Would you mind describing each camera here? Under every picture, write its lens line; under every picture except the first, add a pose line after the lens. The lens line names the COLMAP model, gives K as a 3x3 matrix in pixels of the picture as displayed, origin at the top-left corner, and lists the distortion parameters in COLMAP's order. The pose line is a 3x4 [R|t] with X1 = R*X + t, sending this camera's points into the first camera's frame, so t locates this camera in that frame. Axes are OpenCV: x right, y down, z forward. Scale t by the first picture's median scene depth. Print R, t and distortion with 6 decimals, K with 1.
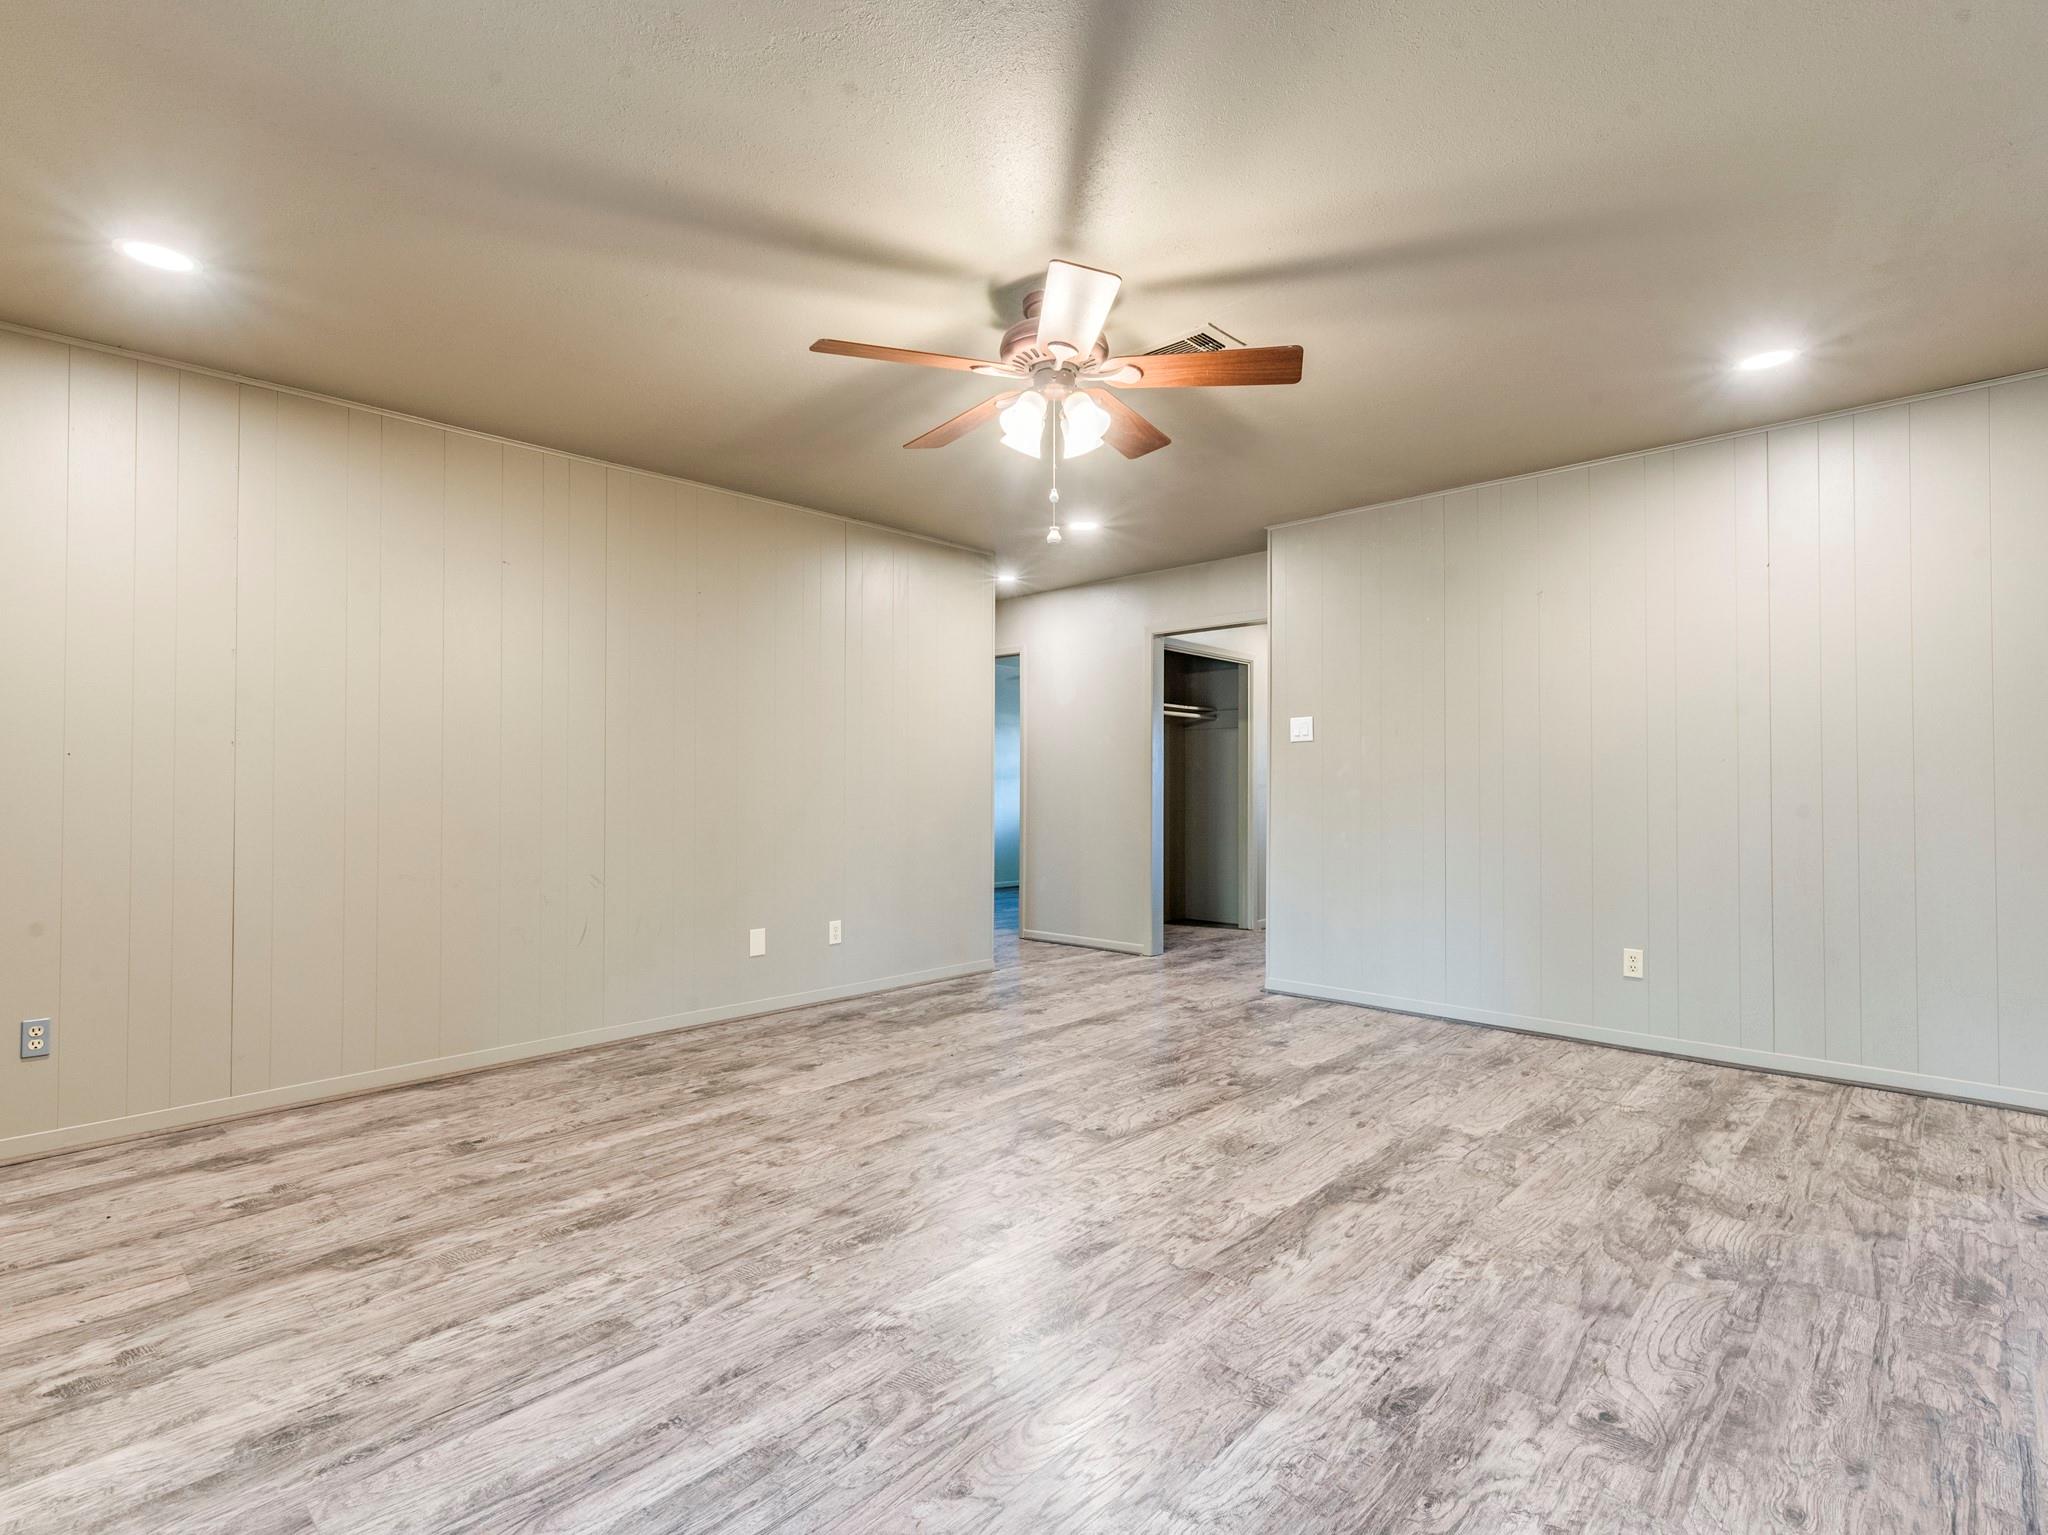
lens RADIAL K [[1011.5, 0, 1034.3], [0, 1011.5, 776.2], [0, 0, 1]] dist [0.000445, -0.000078]
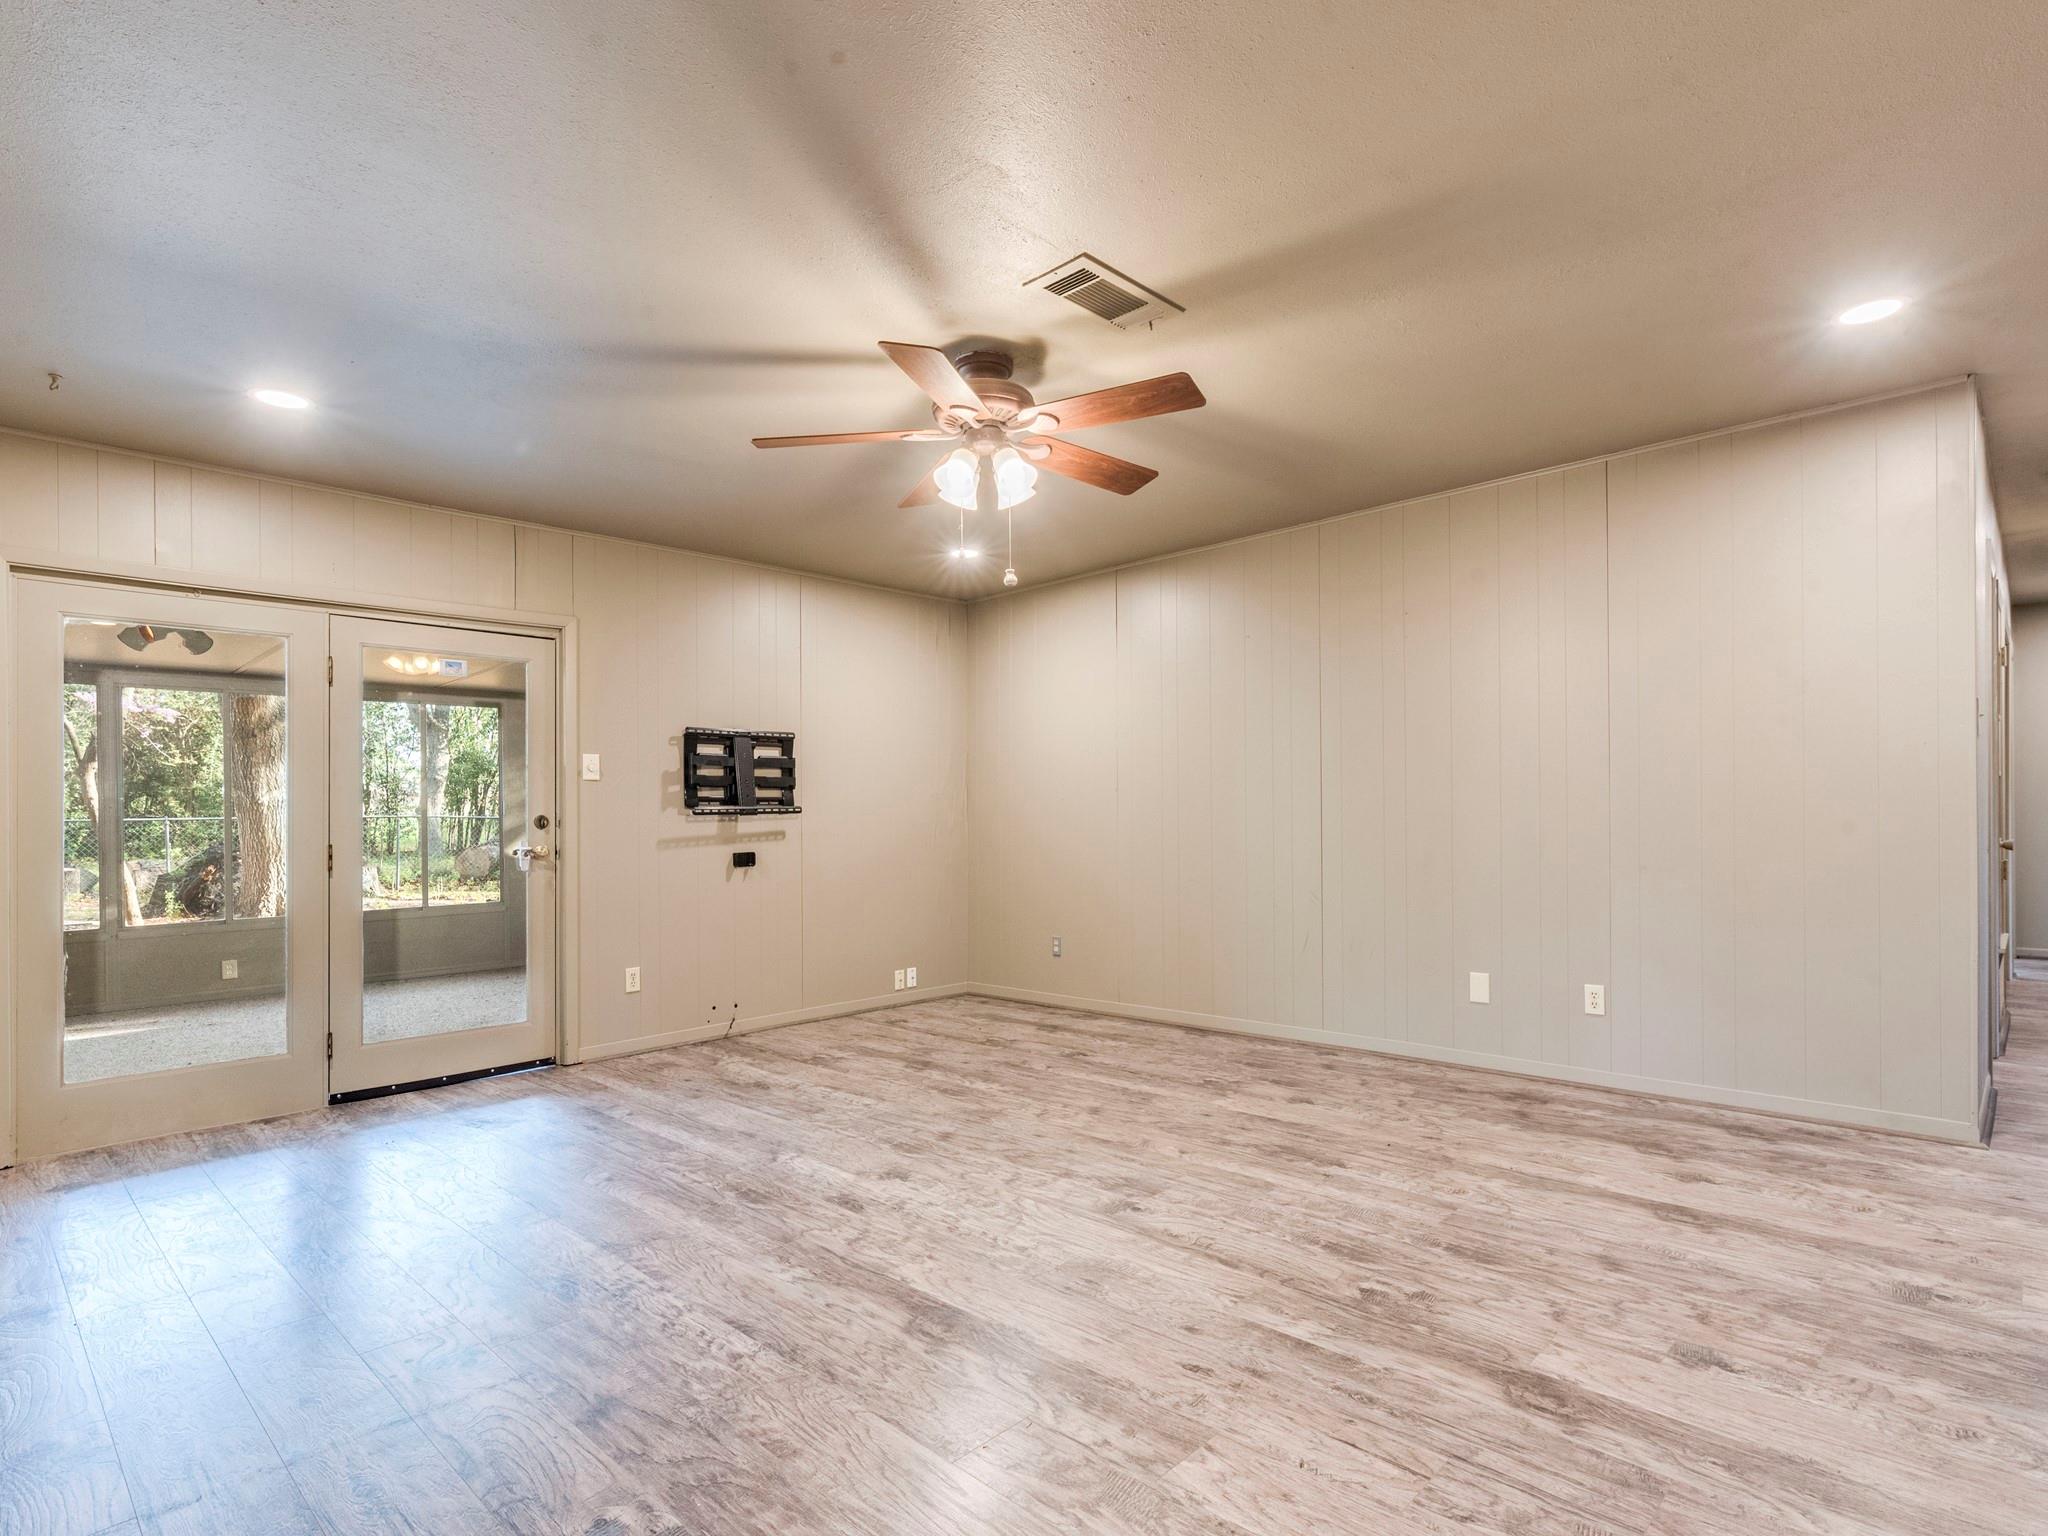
lens RADIAL K [[1054.0, 0, 1025.1], [0, 1054.0, 812.9], [0, 0, 1]] dist [0.002270, -0.000486]
pose [[-0.017830, 0.000704, -0.999841, 1.061774], [0.023999, 0.999712, 0.000276, 0.001307], [0.999553, -0.023990, -0.017841, 0.999211]]
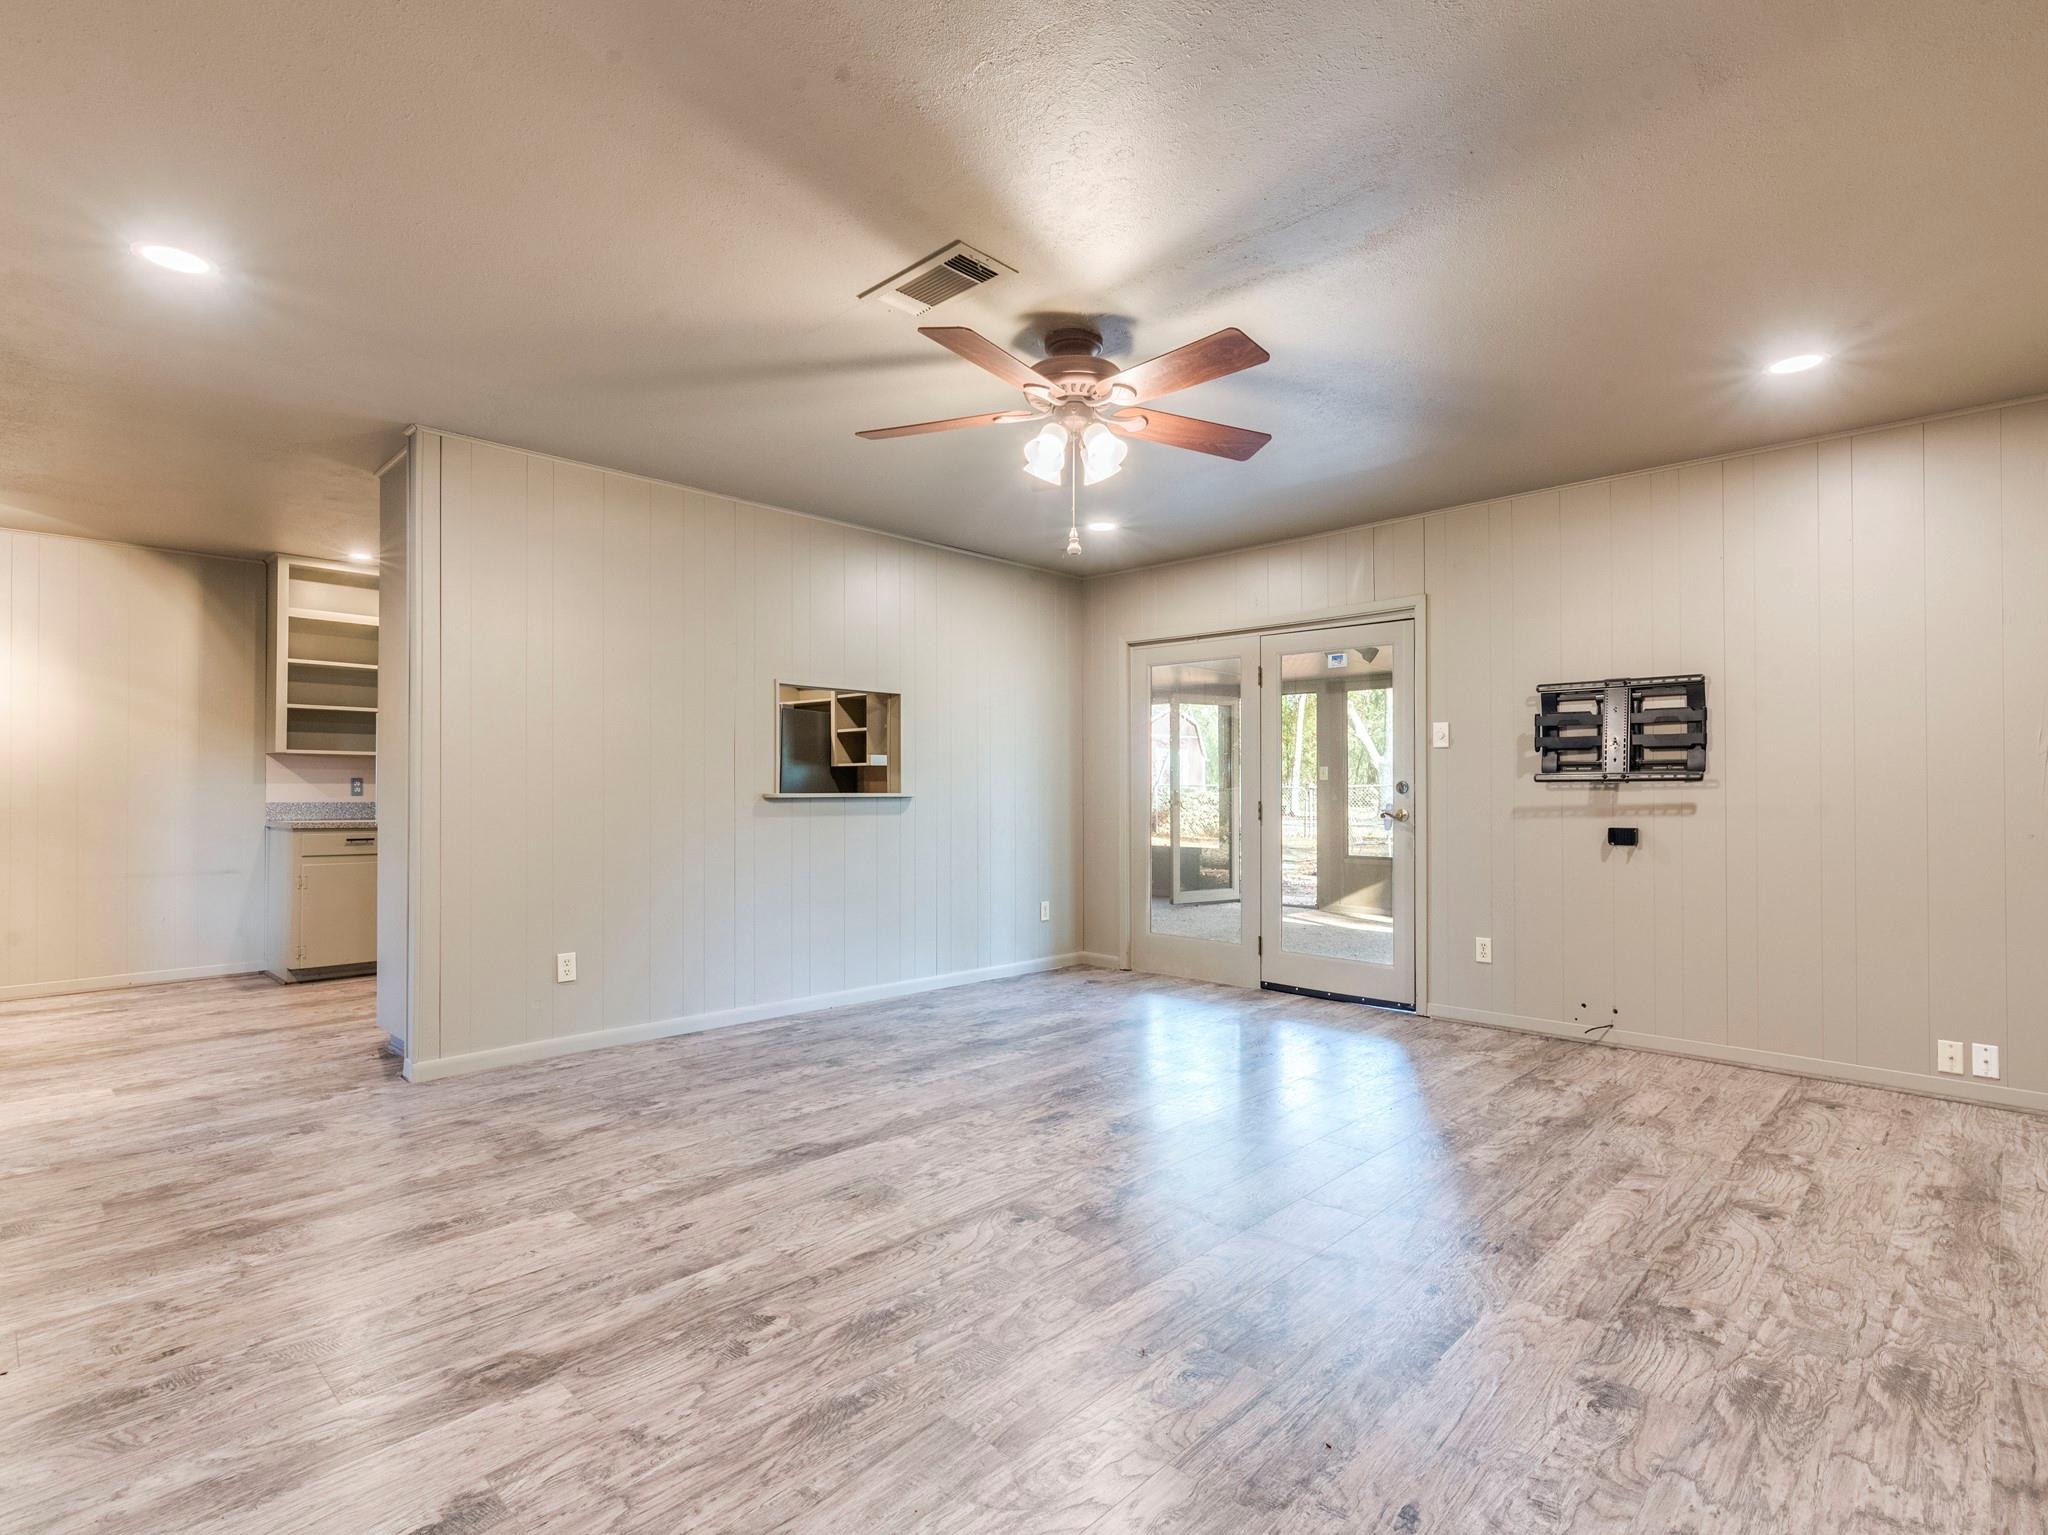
lens RADIAL K [[1011.5, 0, 1034.3], [0, 1011.5, 776.2], [0, 0, 1]] dist [0.000445, -0.000078]
pose [[-0.999958, 0.001273, 0.009120, 0.048694], [0.001088, 0.999793, -0.020316, 0.013302], [-0.009144, -0.020306, -0.999752, 1.950741]]
